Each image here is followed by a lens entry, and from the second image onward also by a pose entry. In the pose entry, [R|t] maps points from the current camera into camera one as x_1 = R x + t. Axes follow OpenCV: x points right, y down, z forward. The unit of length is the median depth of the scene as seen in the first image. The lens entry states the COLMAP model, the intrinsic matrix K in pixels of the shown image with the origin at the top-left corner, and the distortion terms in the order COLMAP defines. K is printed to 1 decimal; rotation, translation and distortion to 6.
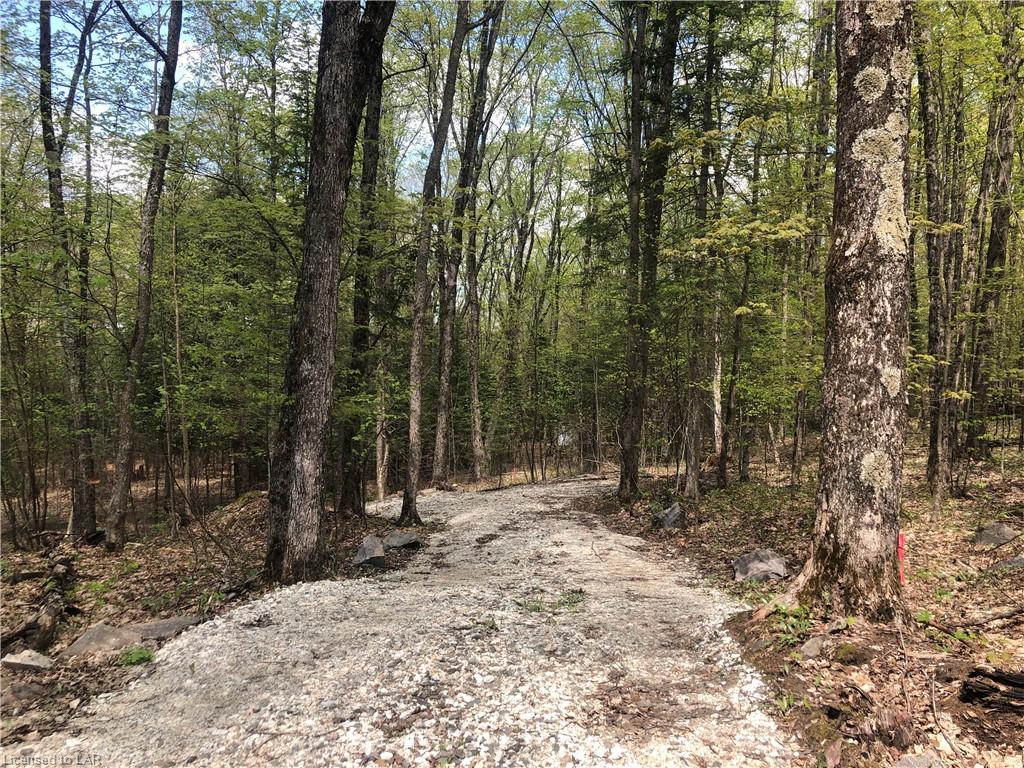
lens RADIAL K [[823.0, 0, 510.7], [0, 823.0, 383.5], [0, 0, 1]] dist [0.015091, -0.007420]
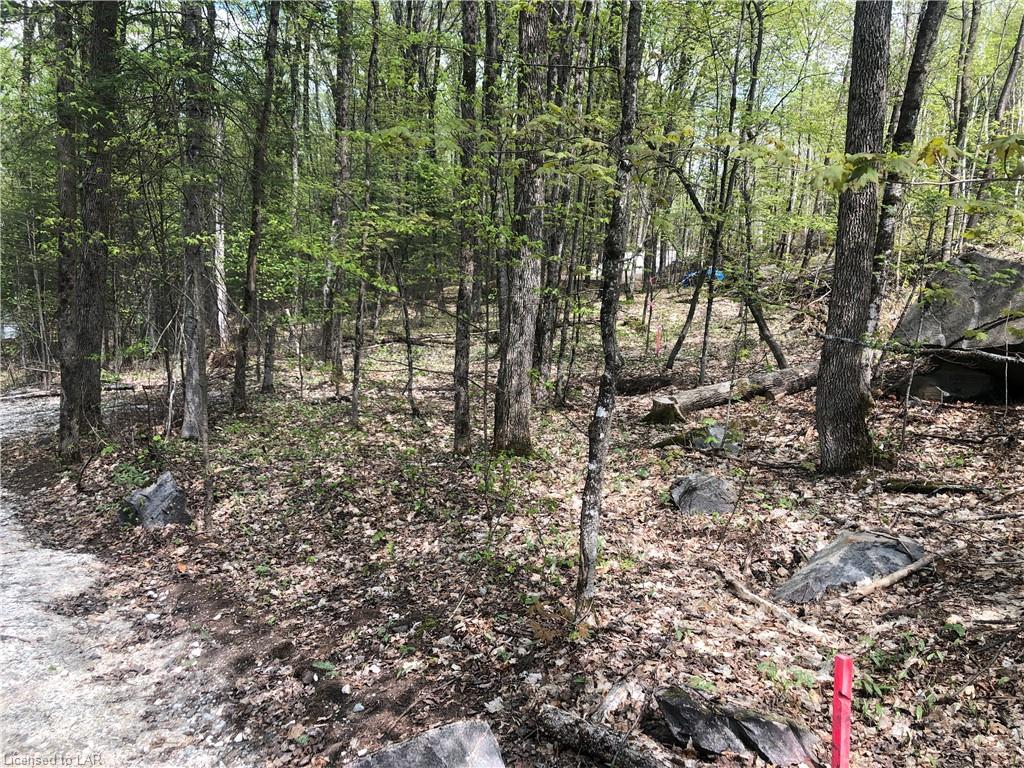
lens RADIAL K [[823.0, 0, 508.6], [0, 823.0, 383.3], [0, 0, 1]] dist [0.015091, -0.007420]
pose [[0.831797, -0.062278, 0.551575, 0.094224], [-0.017121, 0.990335, 0.137638, 0.012037], [-0.554816, -0.123931, 0.822691, 0.446485]]
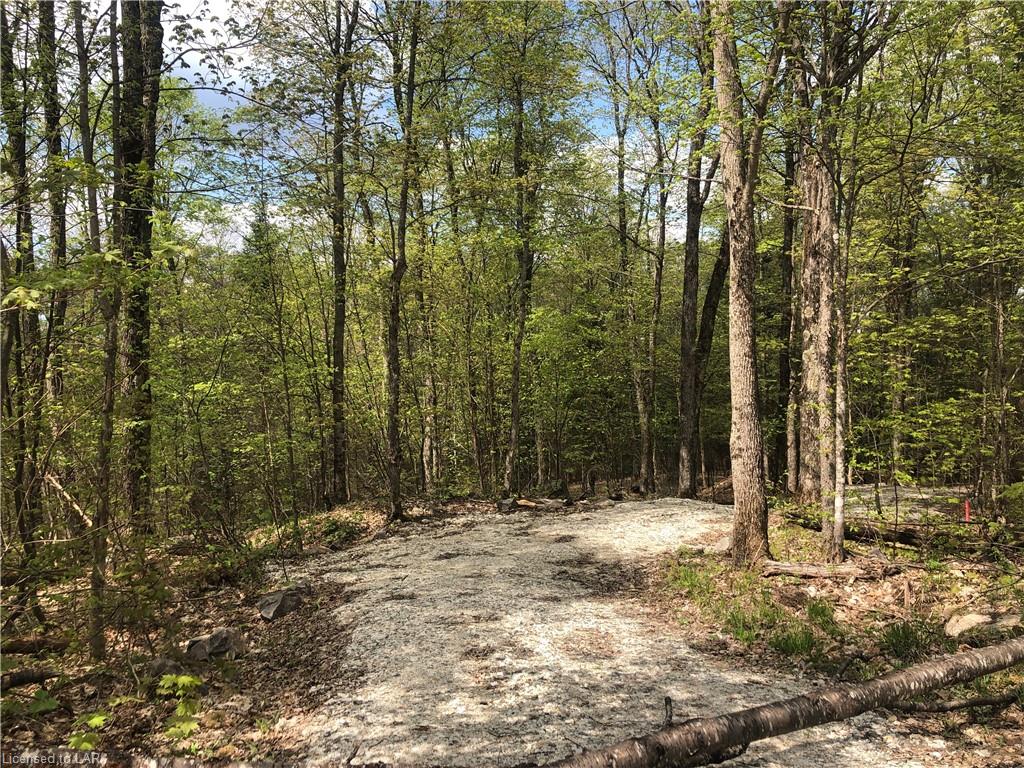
lens RADIAL K [[823.0, 0, 511.9], [0, 823.0, 385.8], [0, 0, 1]] dist [0.015091, -0.007420]
pose [[0.762707, -0.012888, -0.646616, 1.335706], [0.010333, 0.999917, -0.007743, -0.136067], [0.646661, -0.000776, 0.762777, -1.737804]]
